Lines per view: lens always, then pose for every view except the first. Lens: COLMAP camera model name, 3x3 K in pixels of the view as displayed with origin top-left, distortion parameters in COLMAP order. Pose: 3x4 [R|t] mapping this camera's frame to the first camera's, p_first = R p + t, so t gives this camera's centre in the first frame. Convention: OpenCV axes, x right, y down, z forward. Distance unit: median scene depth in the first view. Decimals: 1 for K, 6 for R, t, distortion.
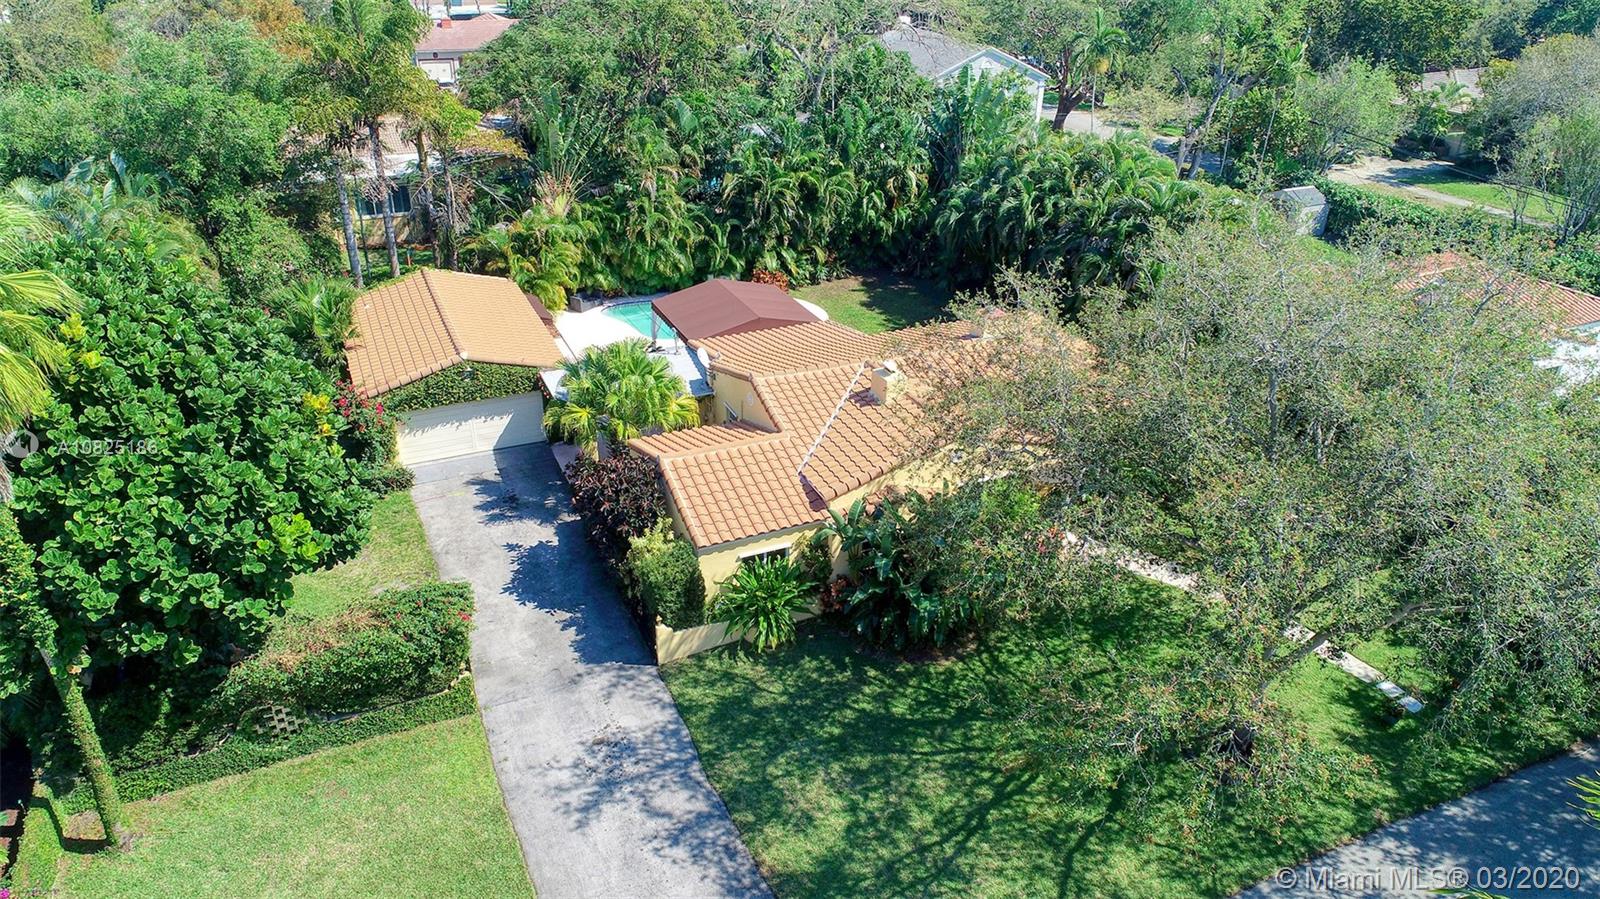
lens RADIAL K [[1071.9, 0, 786.2], [0, 1071.9, 446.3], [0, 0, 1]] dist [-0.006145, -0.000097]
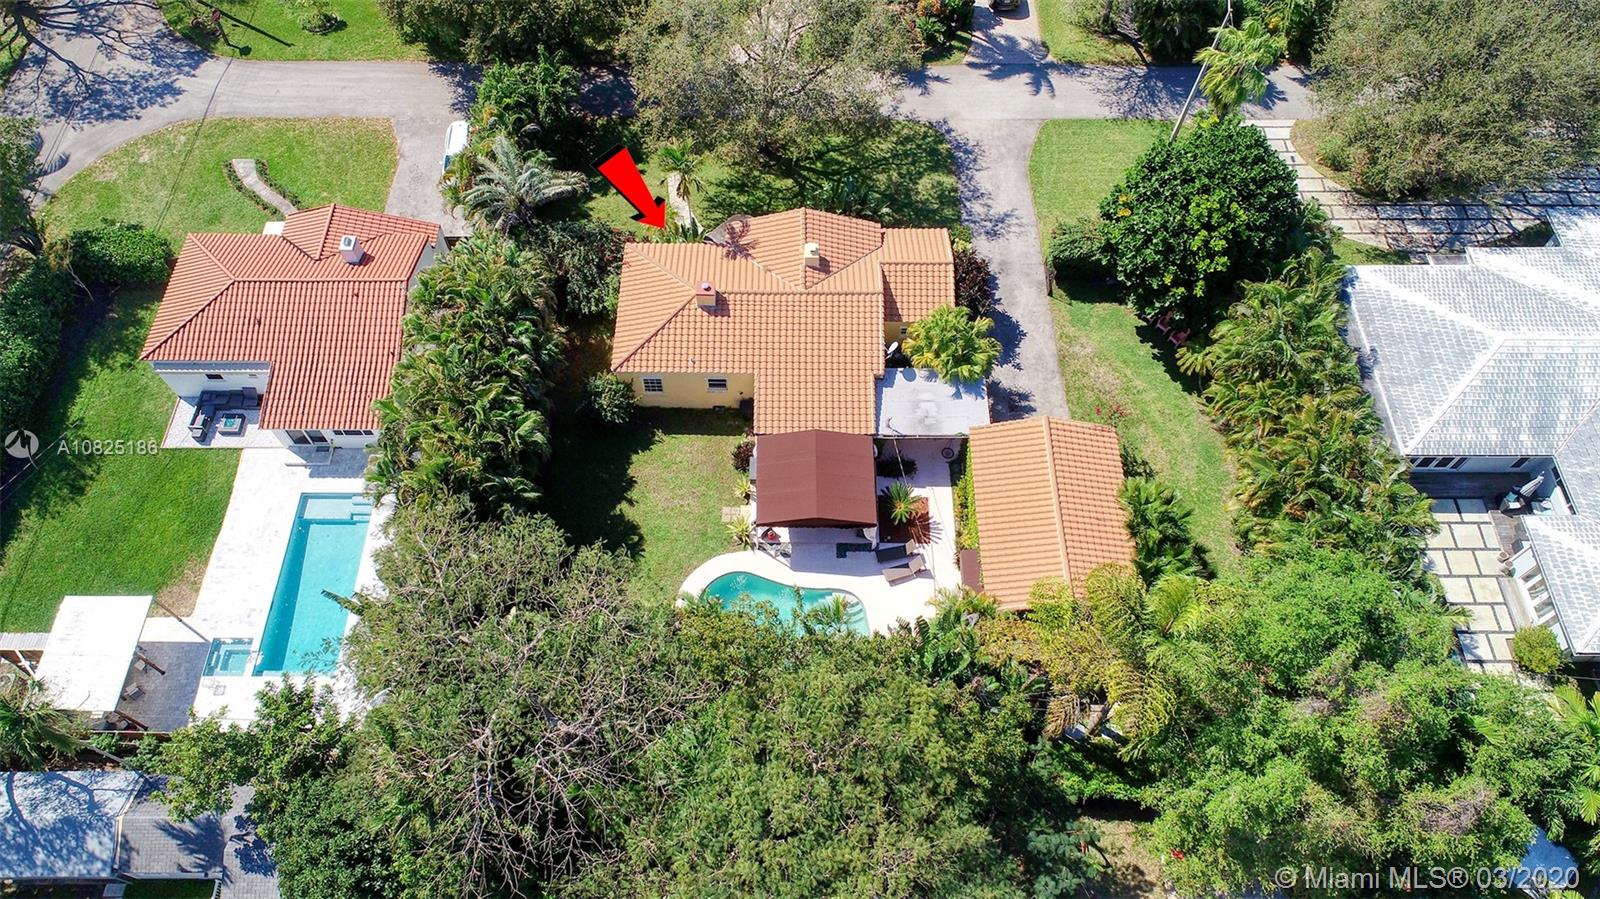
lens RADIAL K [[1083.7, 0, 808.4], [0, 1083.7, 445.4], [0, 0, 1]] dist [-0.005171, -0.001722]
pose [[-0.913013, -0.359118, 0.193498, -0.385131], [0.173897, 0.086443, 0.980962, -1.964028], [-0.369008, 0.929280, -0.016474, 1.481462]]
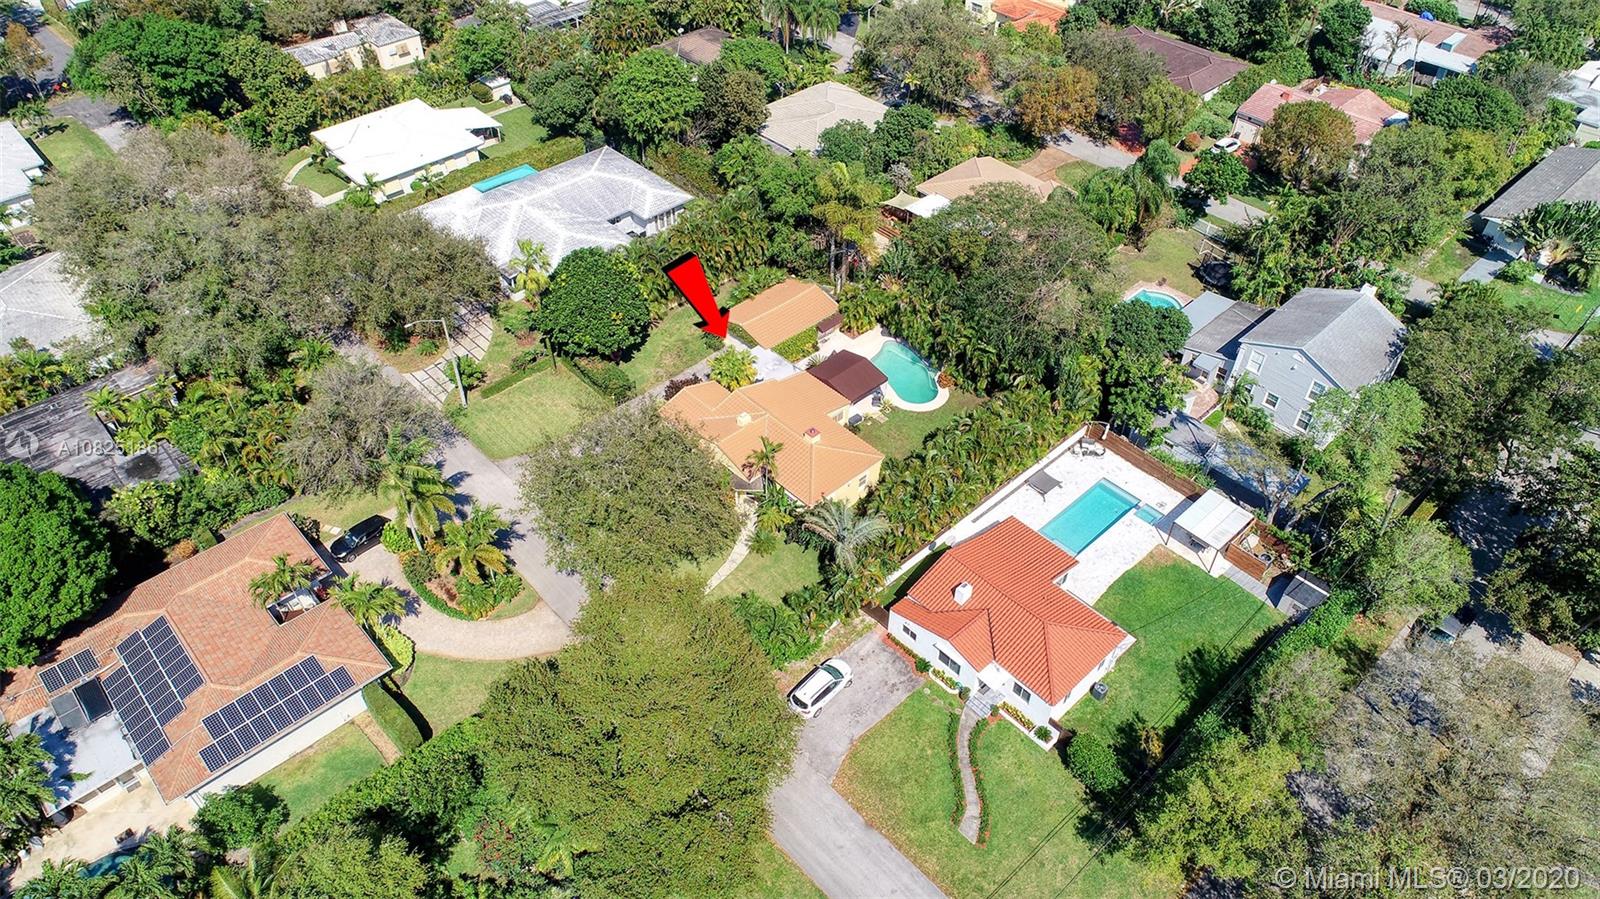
lens RADIAL K [[1071.9, 0, 786.2], [0, 1071.9, 446.3], [0, 0, 1]] dist [-0.006145, -0.000097]
pose [[0.316350, 0.640453, -0.699816, 2.346232], [-0.445725, 0.751552, 0.486311, -1.558581], [0.837408, 0.158081, 0.523220, -0.360936]]
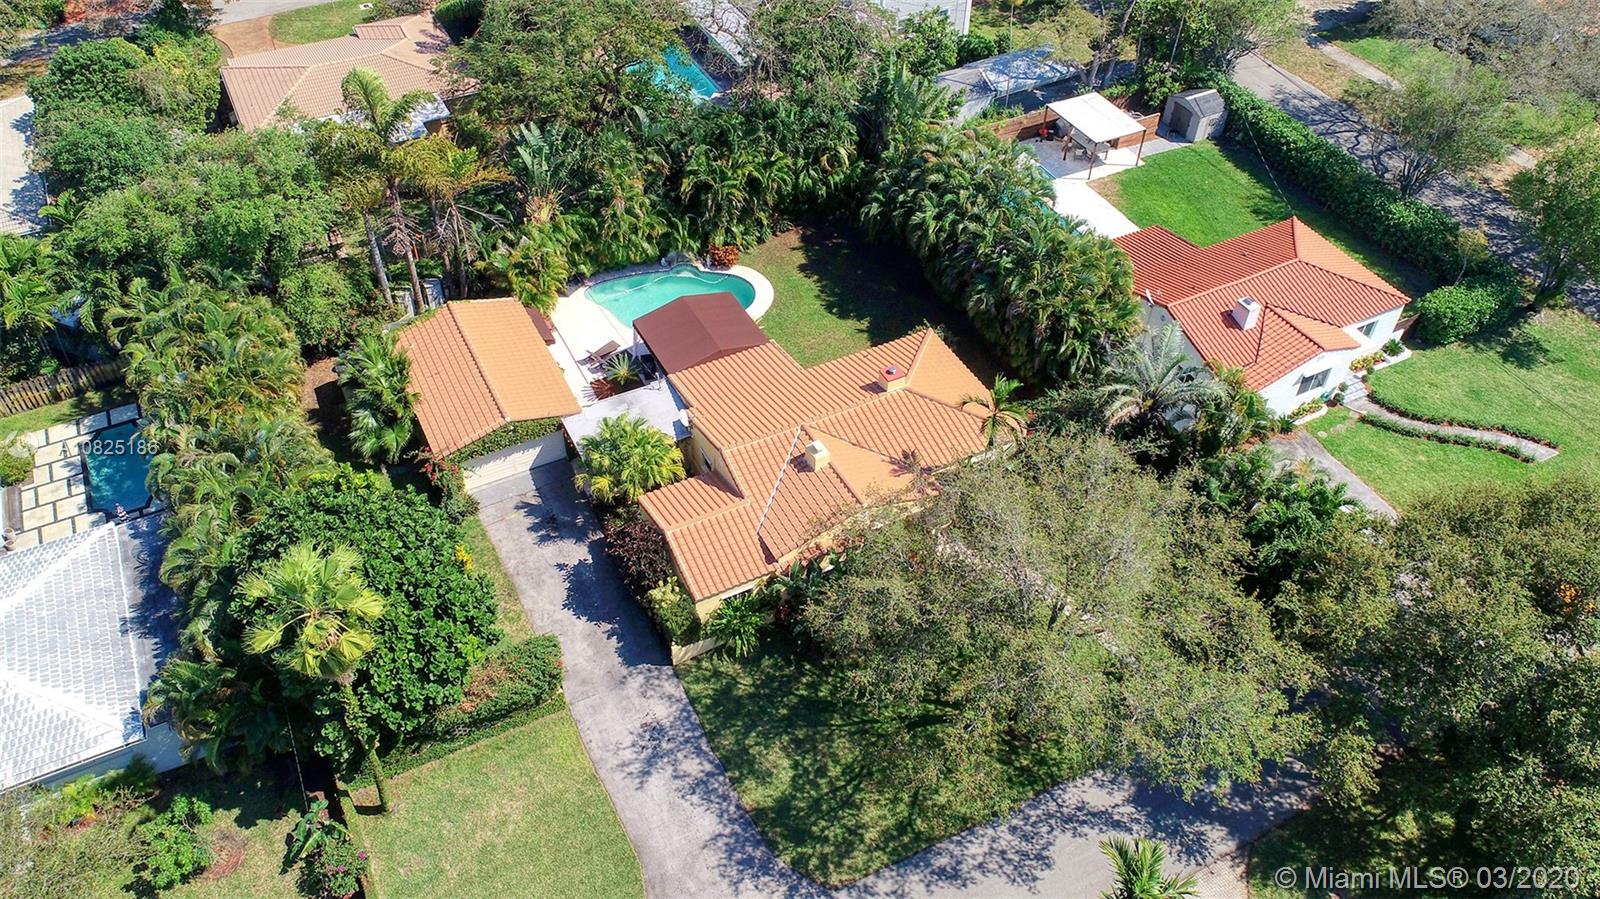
lens RADIAL K [[1221.1, 0, 755.9], [0, 1221.1, 421.4], [0, 0, 1]] dist [-0.007892, -0.003849]
pose [[0.999270, -0.034864, 0.015623, -0.011886], [0.029306, 0.961845, 0.272021, -0.628314], [-0.024511, -0.271365, 0.962164, -0.641004]]
